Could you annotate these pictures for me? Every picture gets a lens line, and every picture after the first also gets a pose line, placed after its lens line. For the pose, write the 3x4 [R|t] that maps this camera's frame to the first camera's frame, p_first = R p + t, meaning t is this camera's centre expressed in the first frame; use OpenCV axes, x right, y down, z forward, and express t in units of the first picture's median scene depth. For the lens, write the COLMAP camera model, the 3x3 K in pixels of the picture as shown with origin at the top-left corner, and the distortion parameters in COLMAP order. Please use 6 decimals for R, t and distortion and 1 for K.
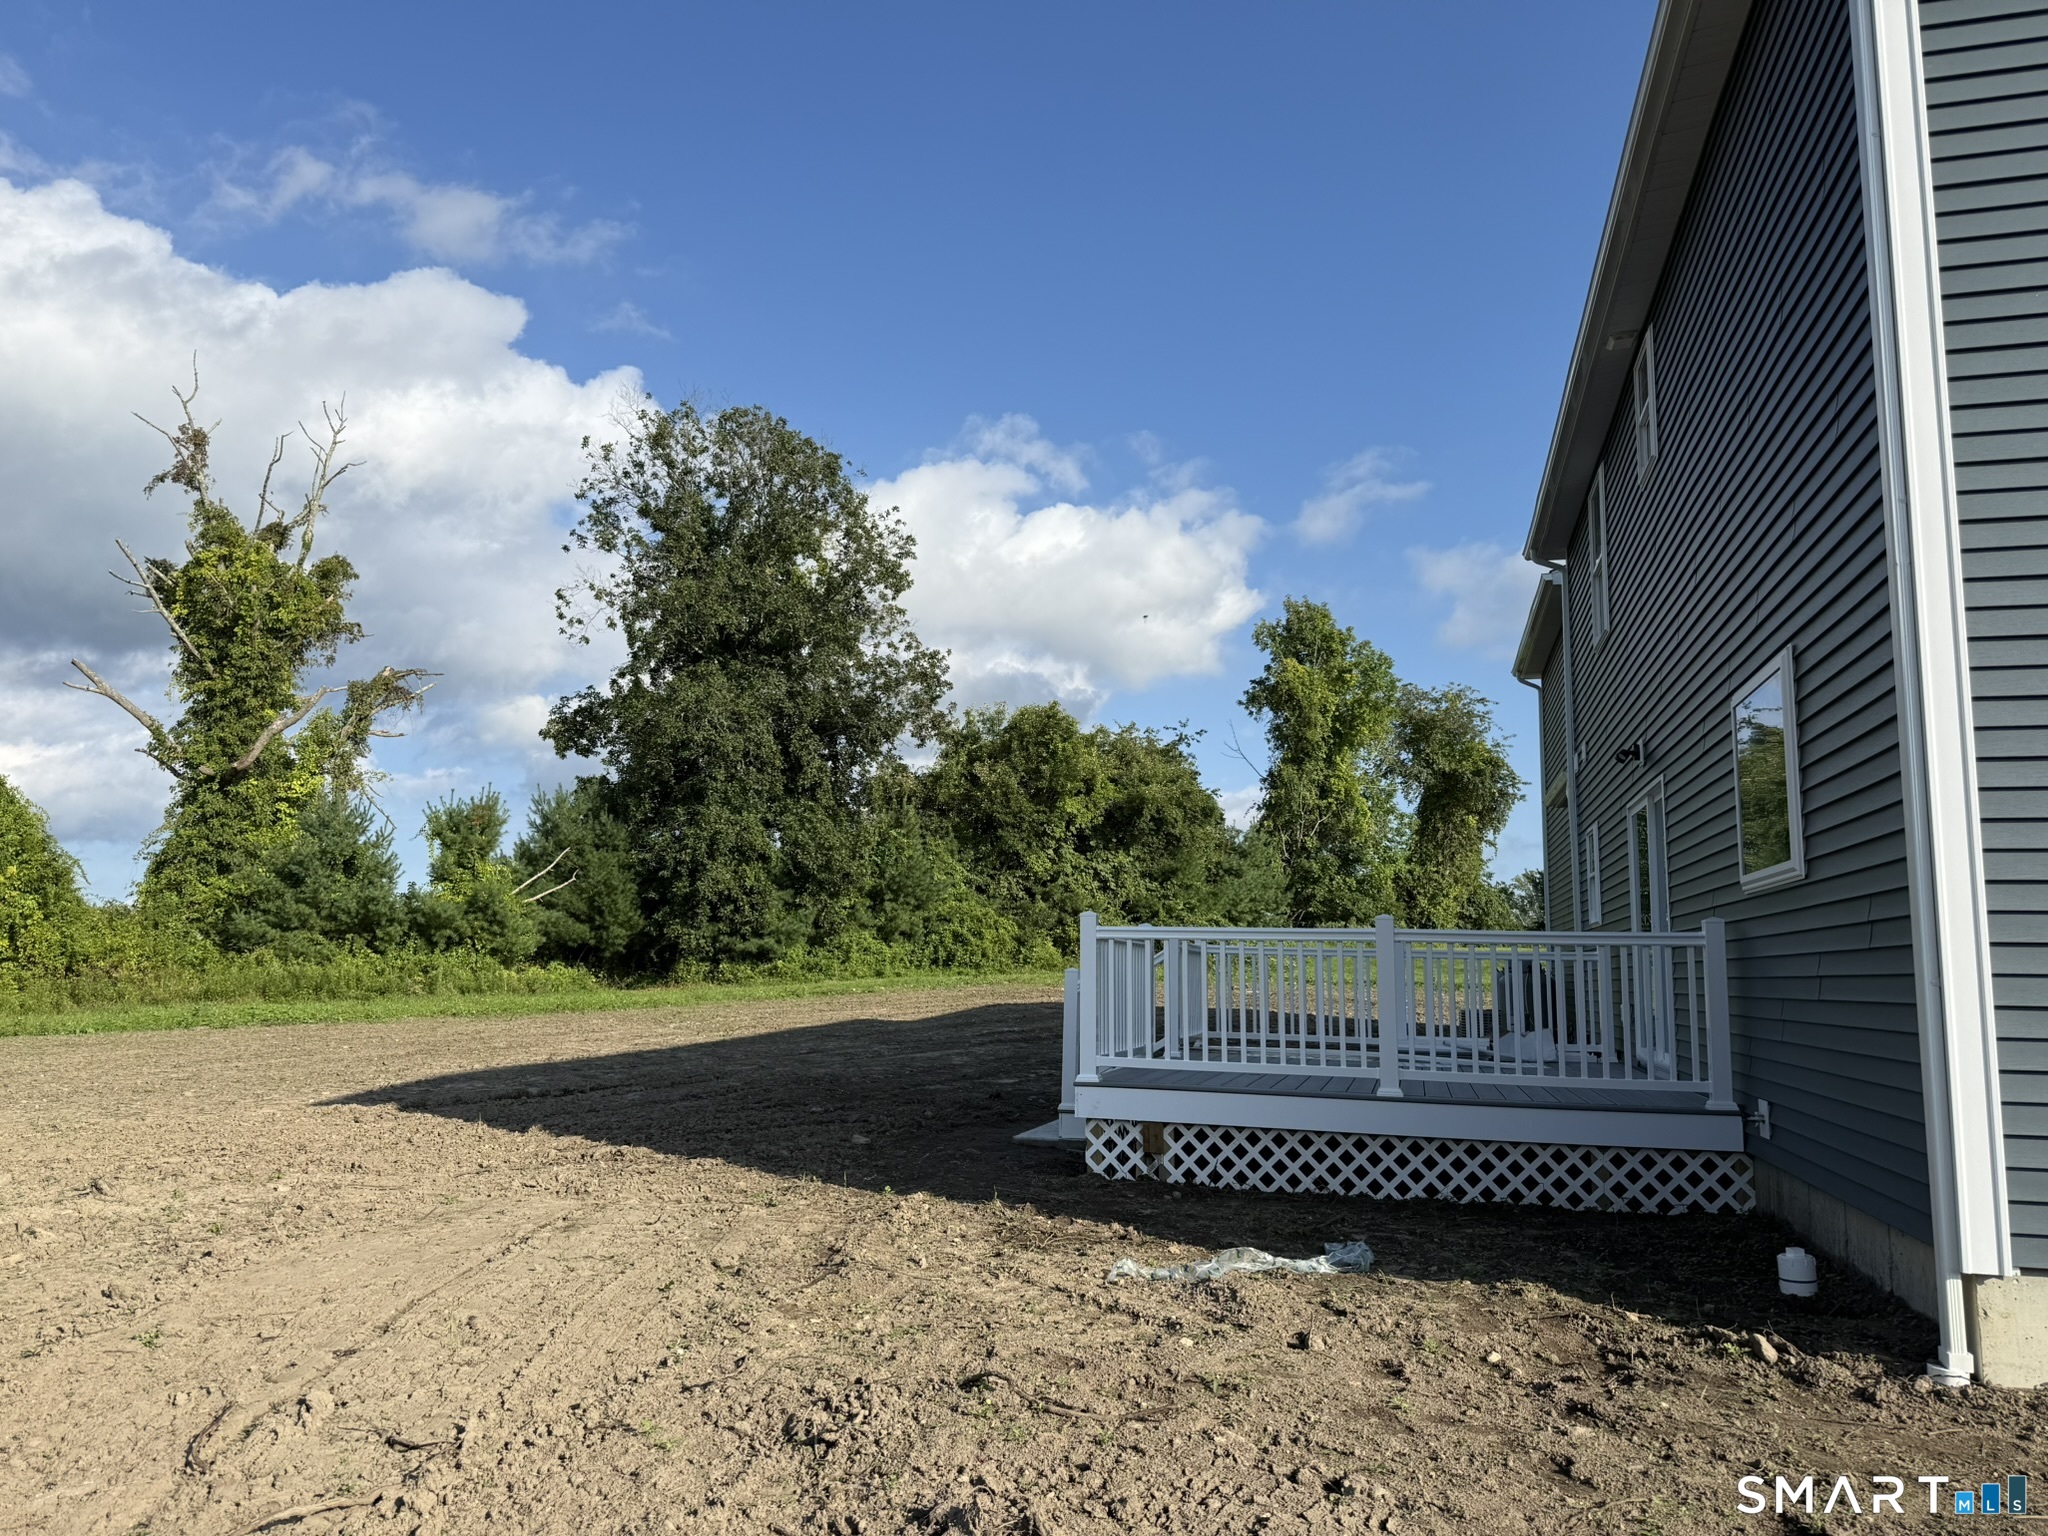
lens RADIAL K [[1445.0, 0, 1023.4], [0, 1445.0, 779.0], [0, 0, 1]] dist [0.120944, -0.174673]
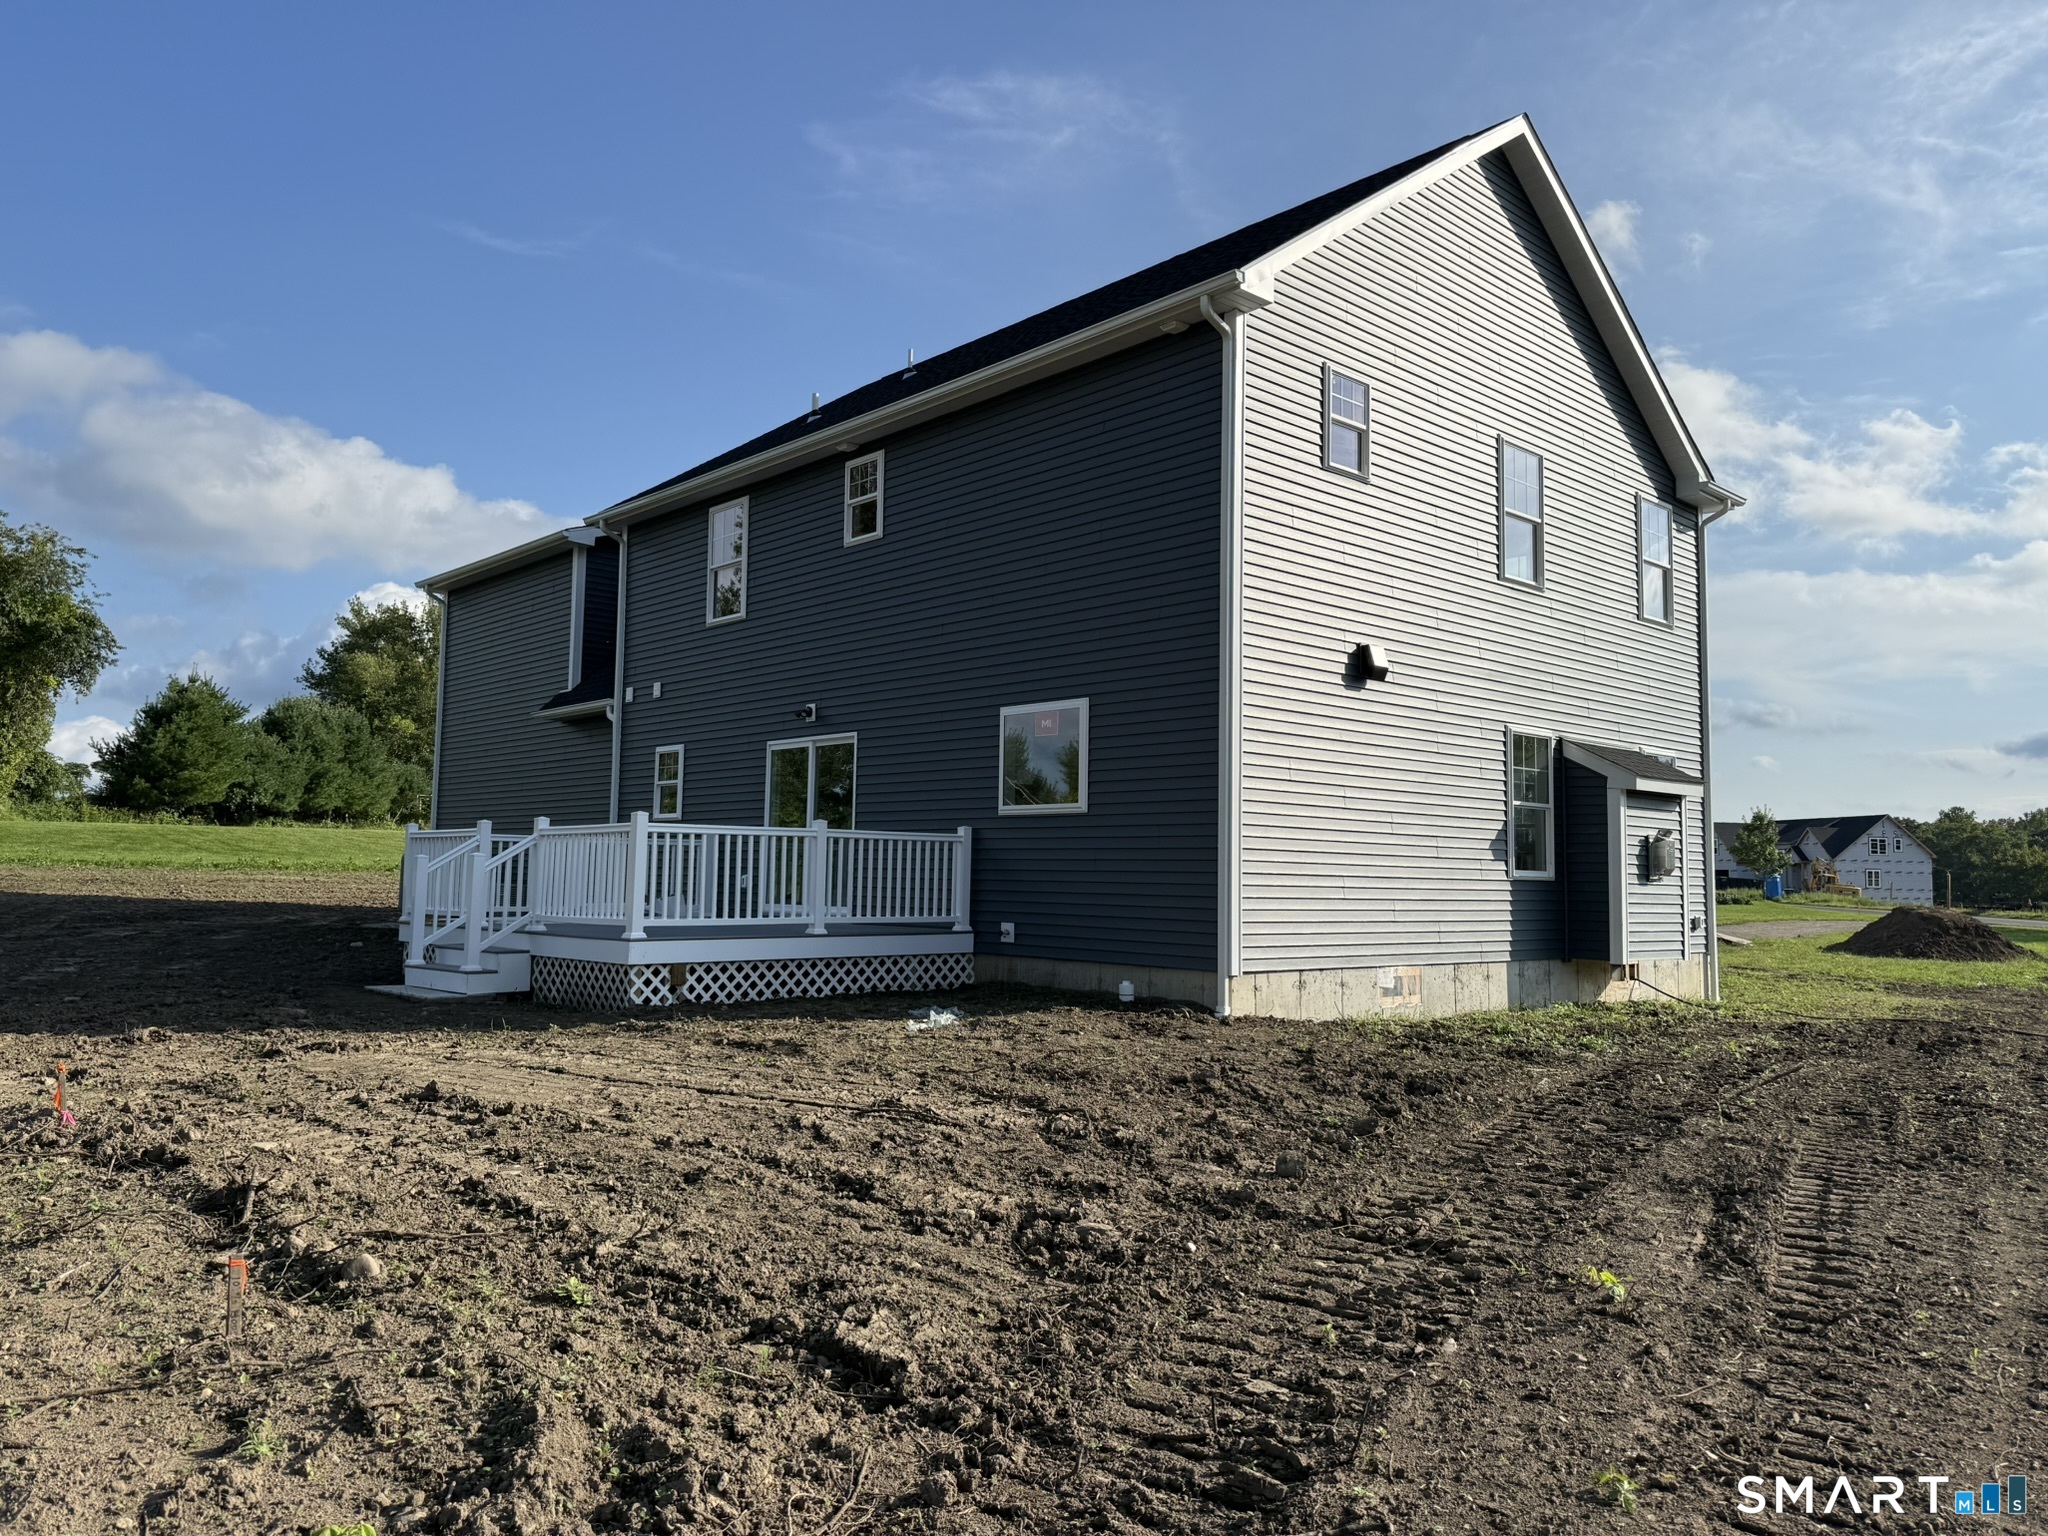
lens RADIAL K [[1445.0, 0, 1023.4], [0, 1445.0, 779.0], [0, 0, 1]] dist [0.120944, -0.174673]
pose [[0.539388, 0.046023, 0.840799, -0.909835], [-0.117391, 0.992864, 0.020962, -0.007215], [-0.833835, -0.110009, 0.540942, -0.008753]]
